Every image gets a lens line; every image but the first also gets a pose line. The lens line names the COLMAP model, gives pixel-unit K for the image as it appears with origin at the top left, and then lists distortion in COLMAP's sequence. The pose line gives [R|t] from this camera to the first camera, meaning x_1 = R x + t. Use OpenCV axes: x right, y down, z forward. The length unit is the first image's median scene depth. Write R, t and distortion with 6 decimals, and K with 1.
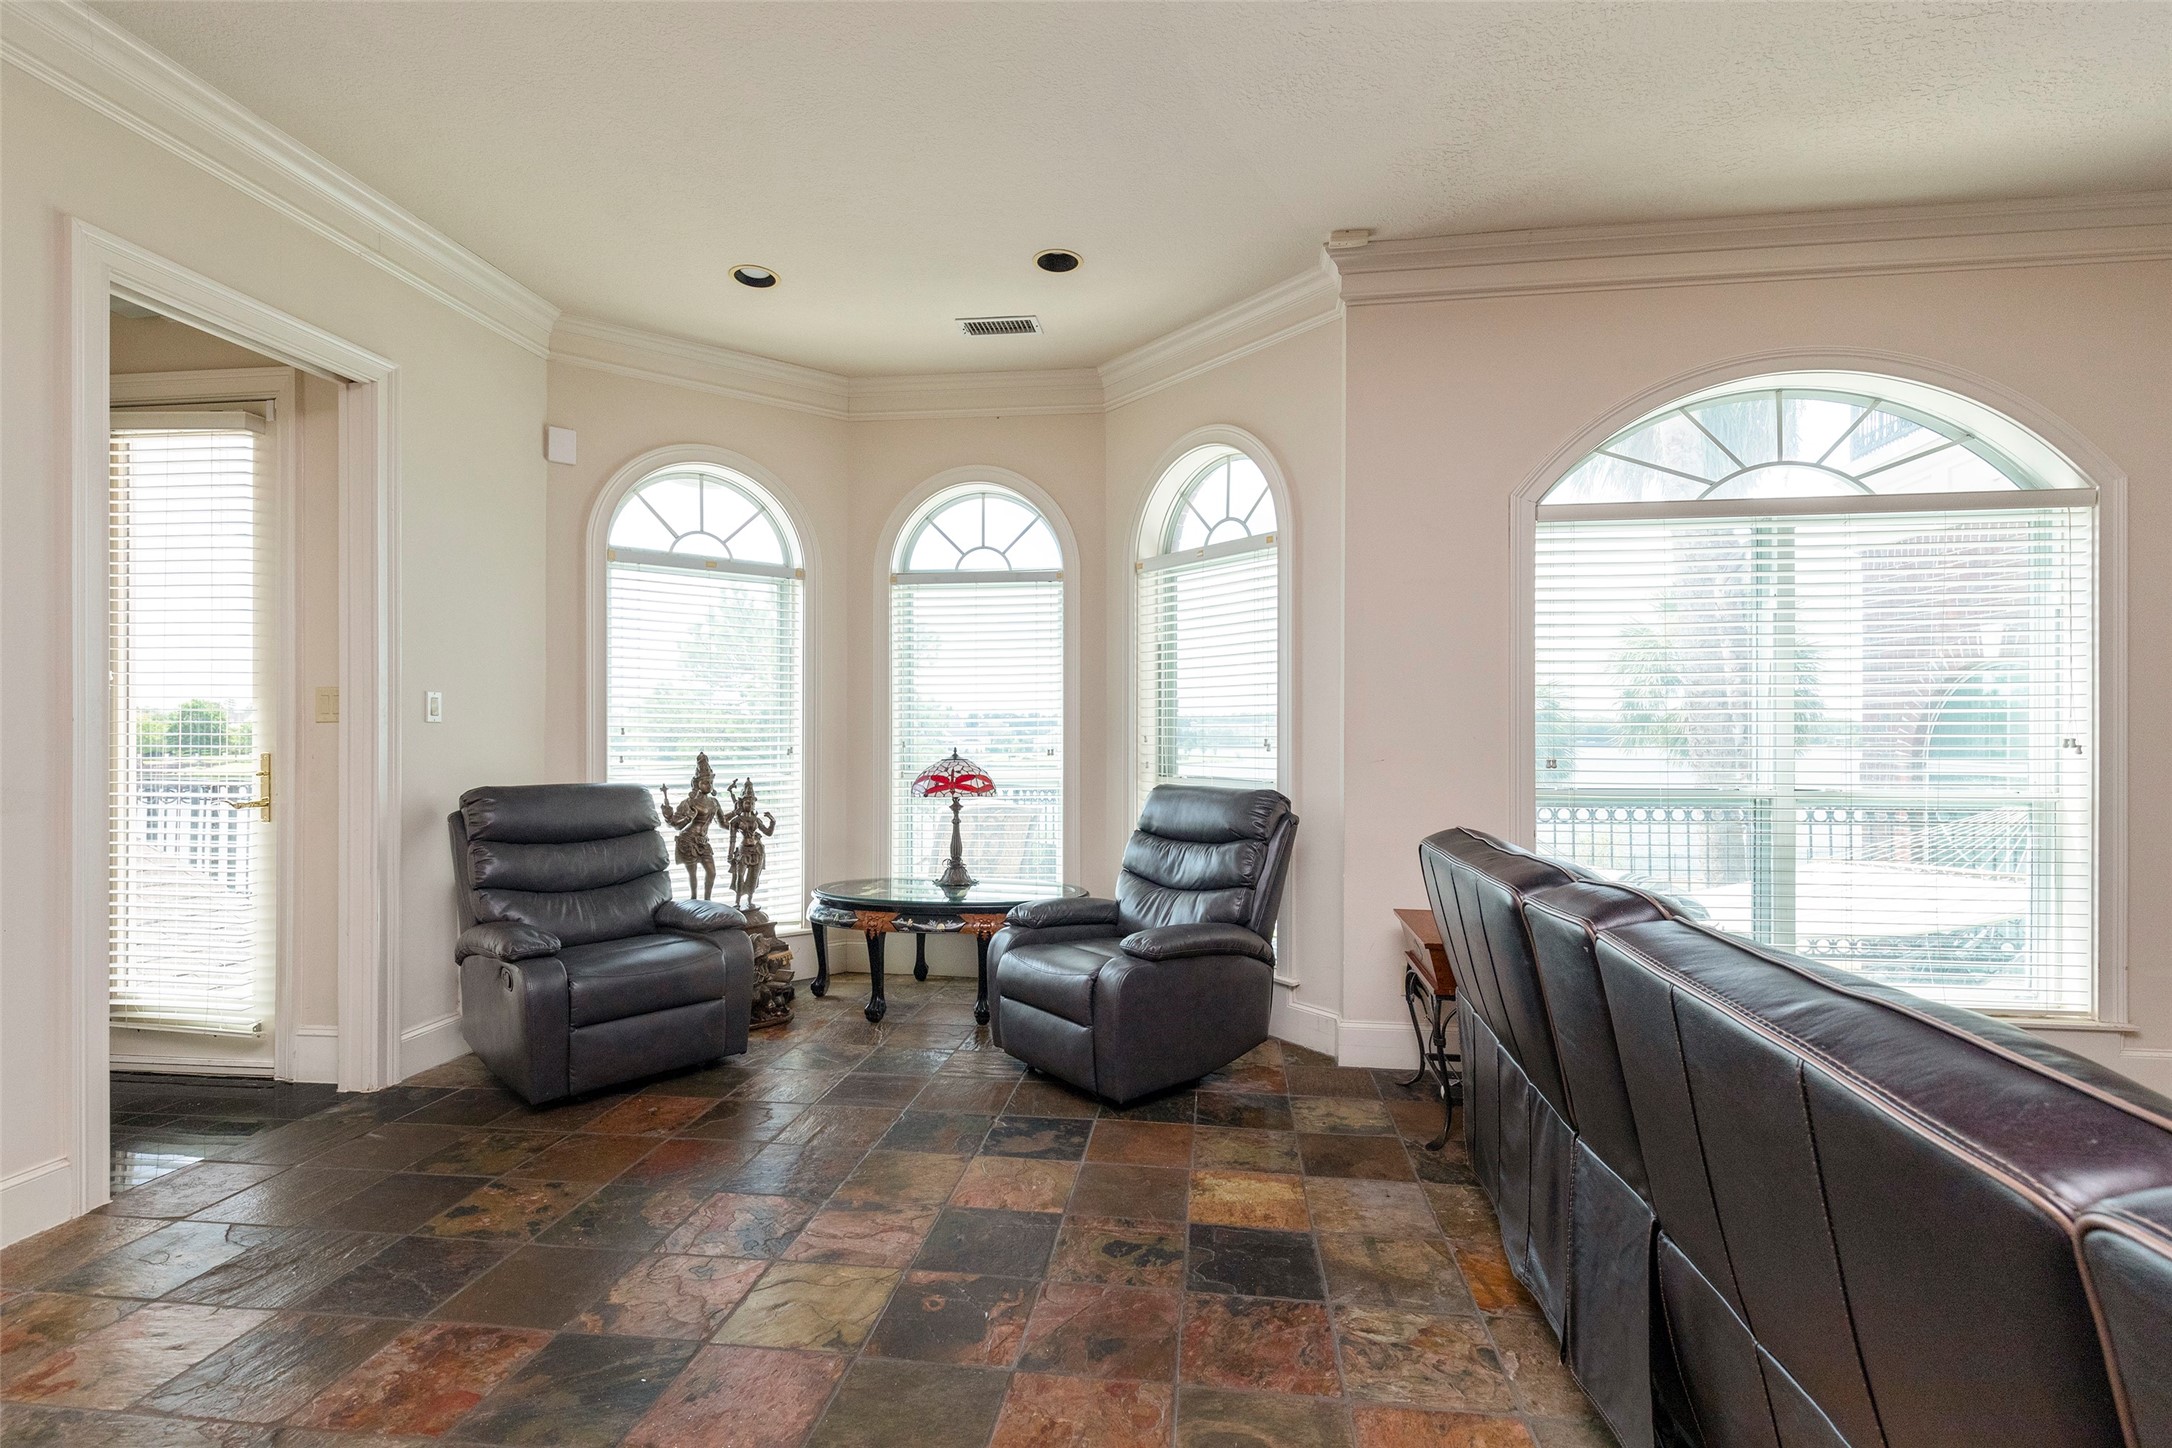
lens RADIAL K [[1070.2, 0, 1072.7], [0, 1070.2, 732.3], [0, 0, 1]] dist [-0.000834, -0.000325]
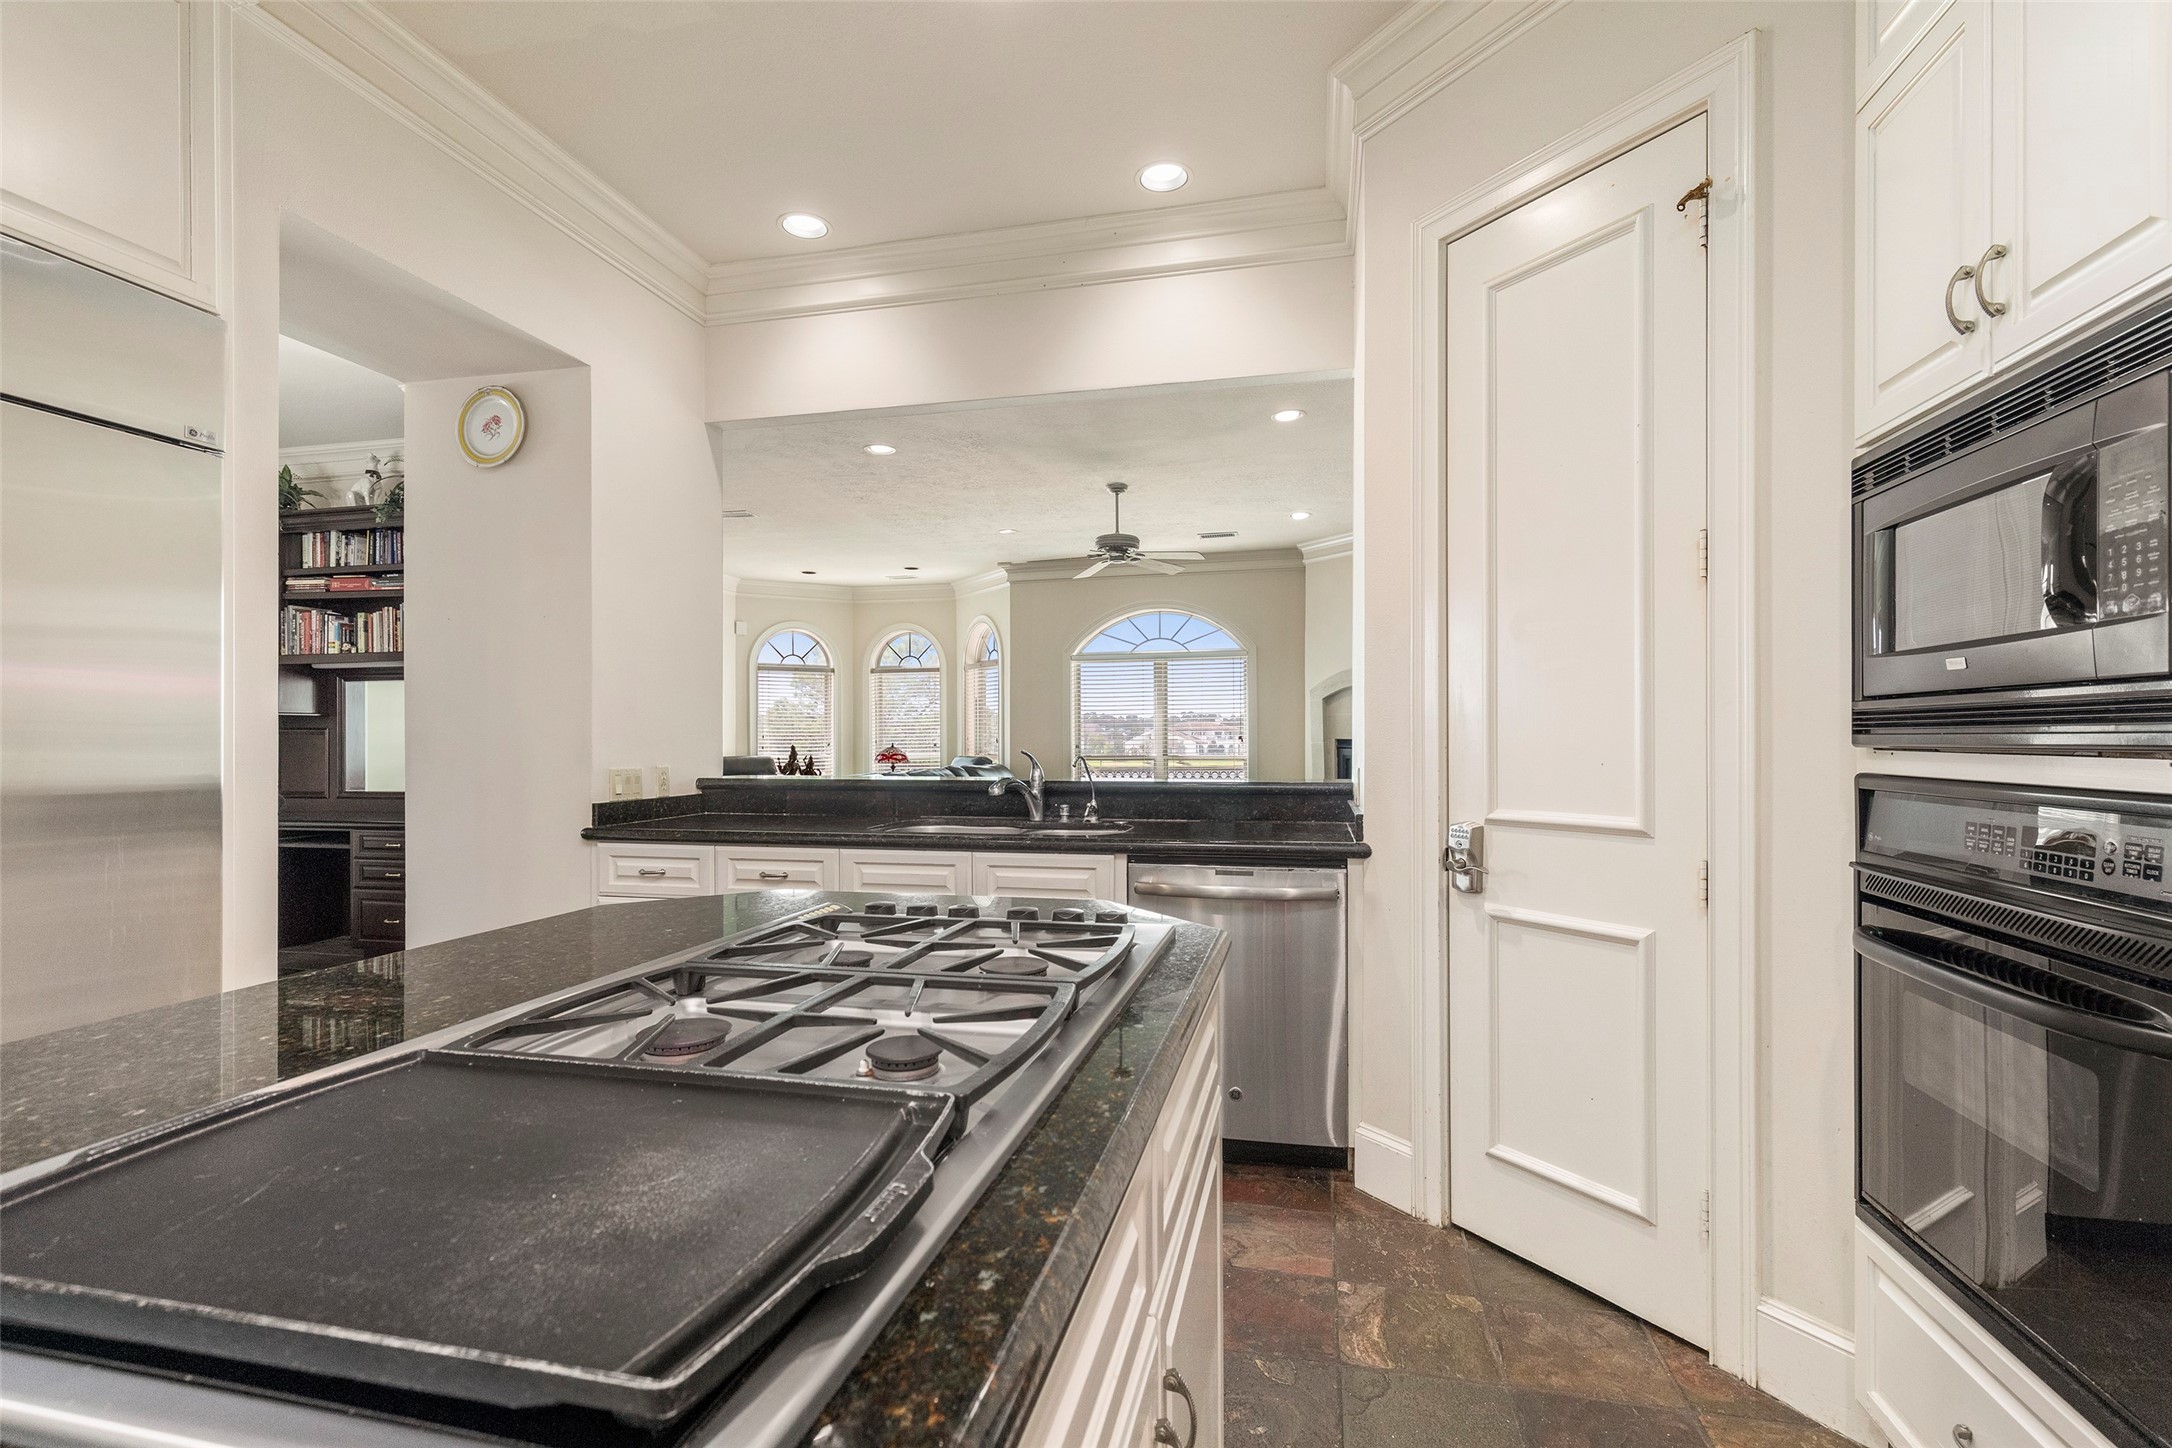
lens RADIAL K [[1070.2, 0, 1072.7], [0, 1070.2, 732.3], [0, 0, 1]] dist [-0.000834, -0.000325]
pose [[0.994249, -0.007064, -0.106862, 0.607107], [0.006846, 0.999974, -0.002410, -0.001331], [0.106876, 0.001664, 0.994271, -1.509333]]
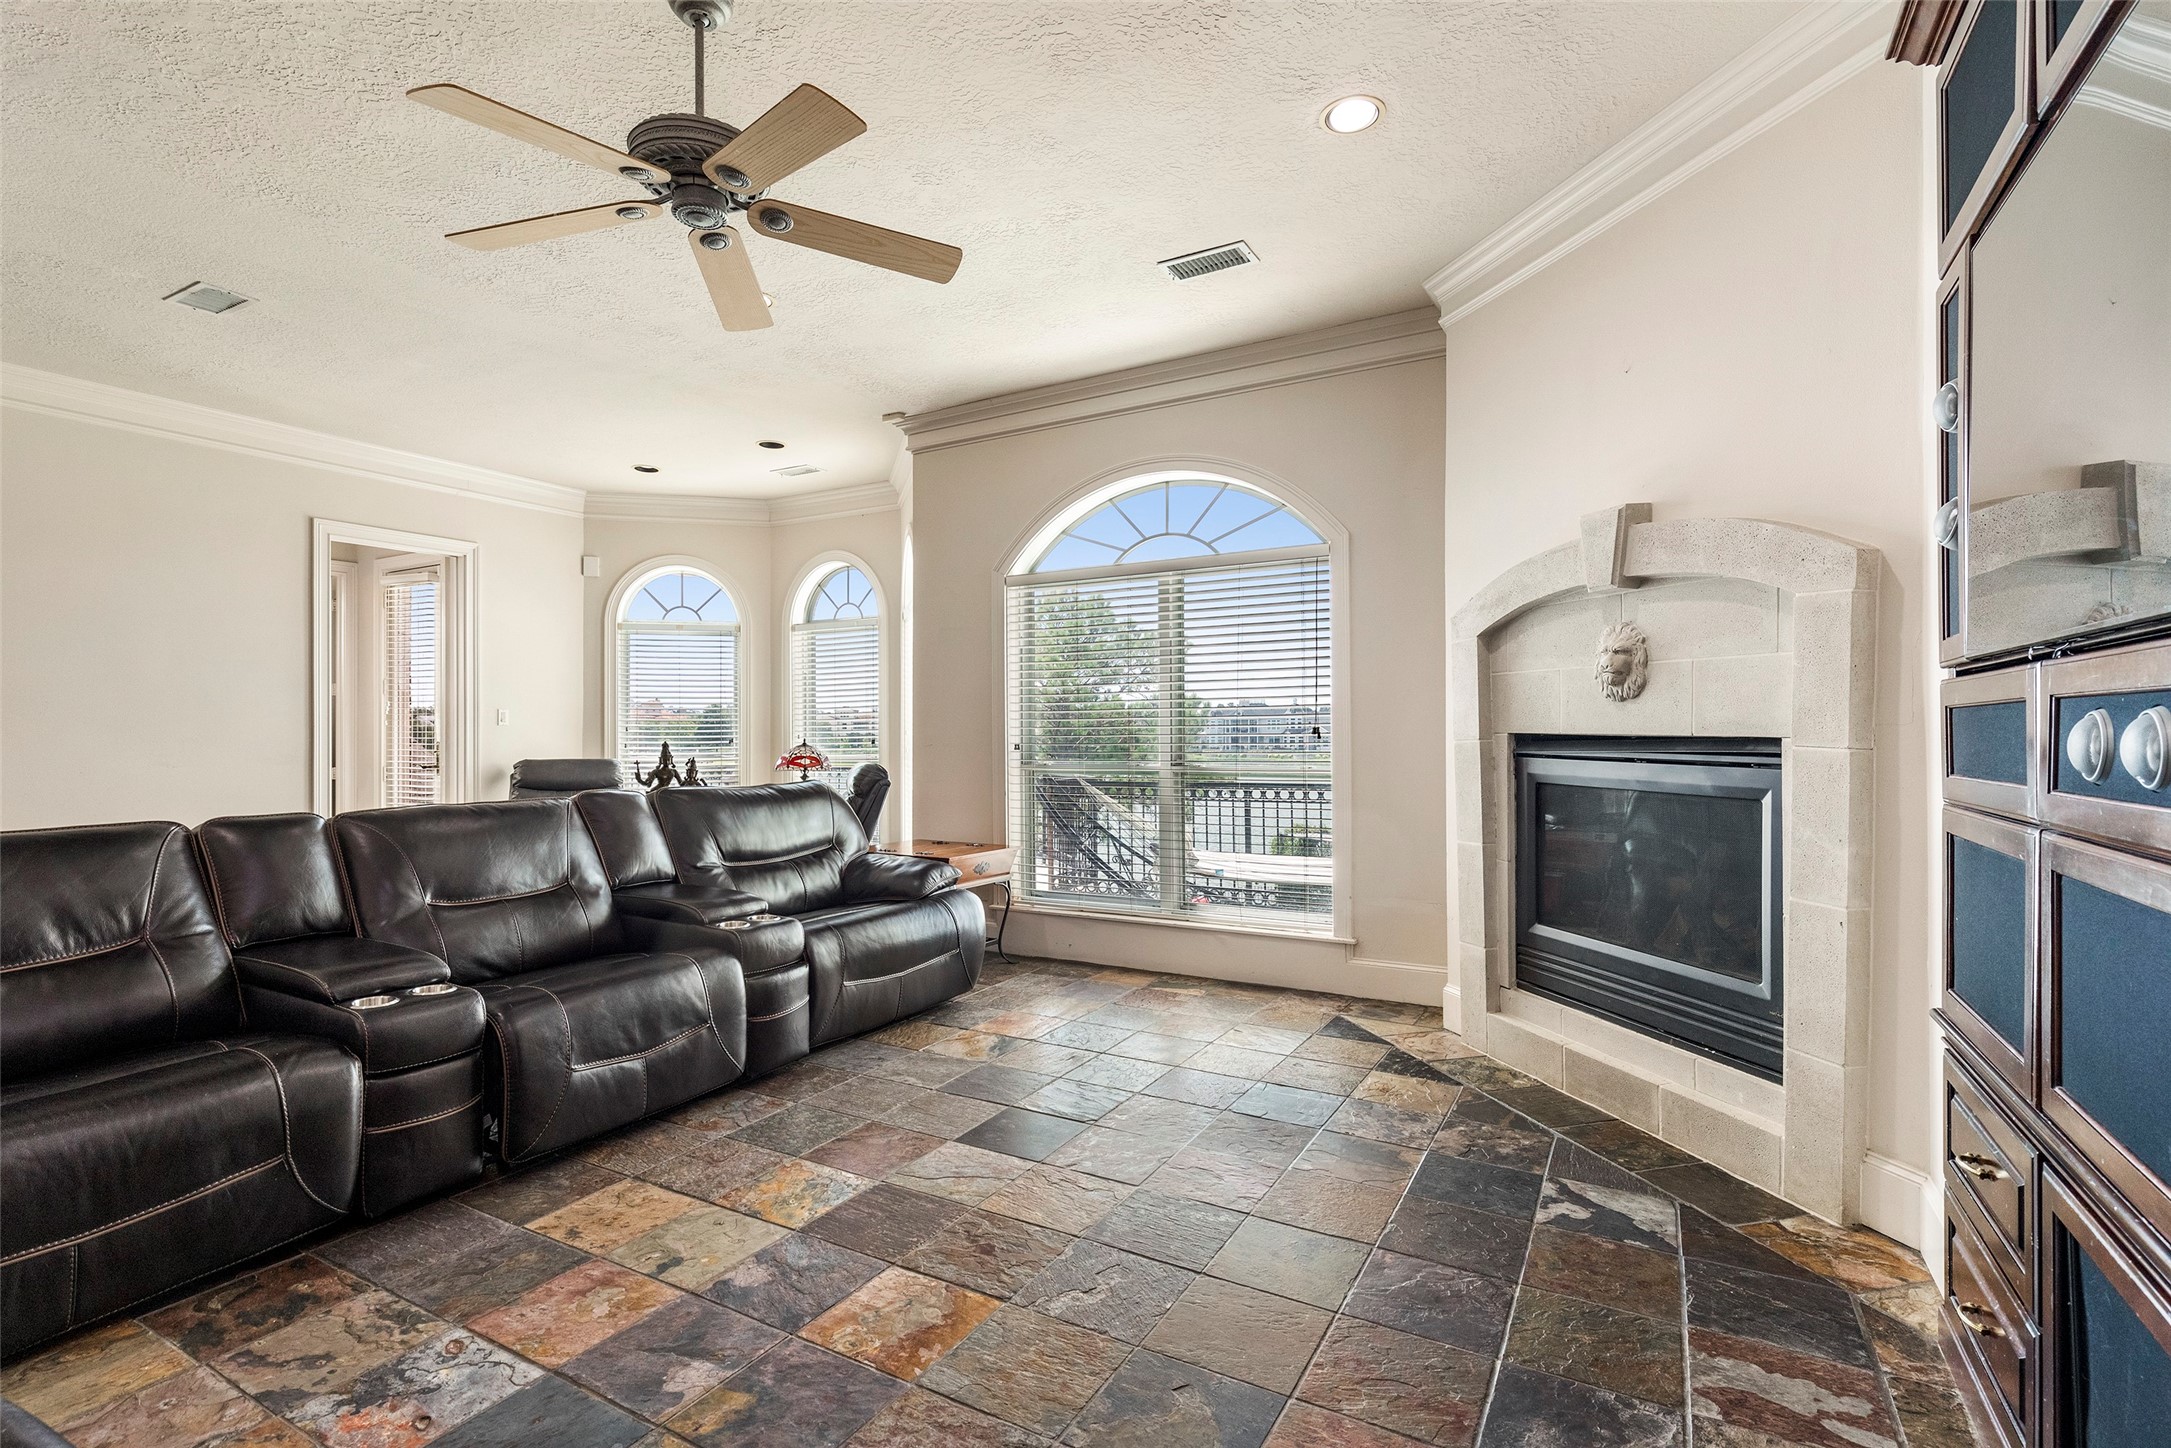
lens RADIAL K [[1026.5, 0, 1058.4], [0, 1026.5, 728.1], [0, 0, 1]] dist [-0.001117, -0.000090]
pose [[0.922629, -0.005685, -0.385647, 0.876801], [0.004796, 0.999983, -0.003265, 0.006239], [0.385659, 0.001163, 0.922641, -0.257424]]
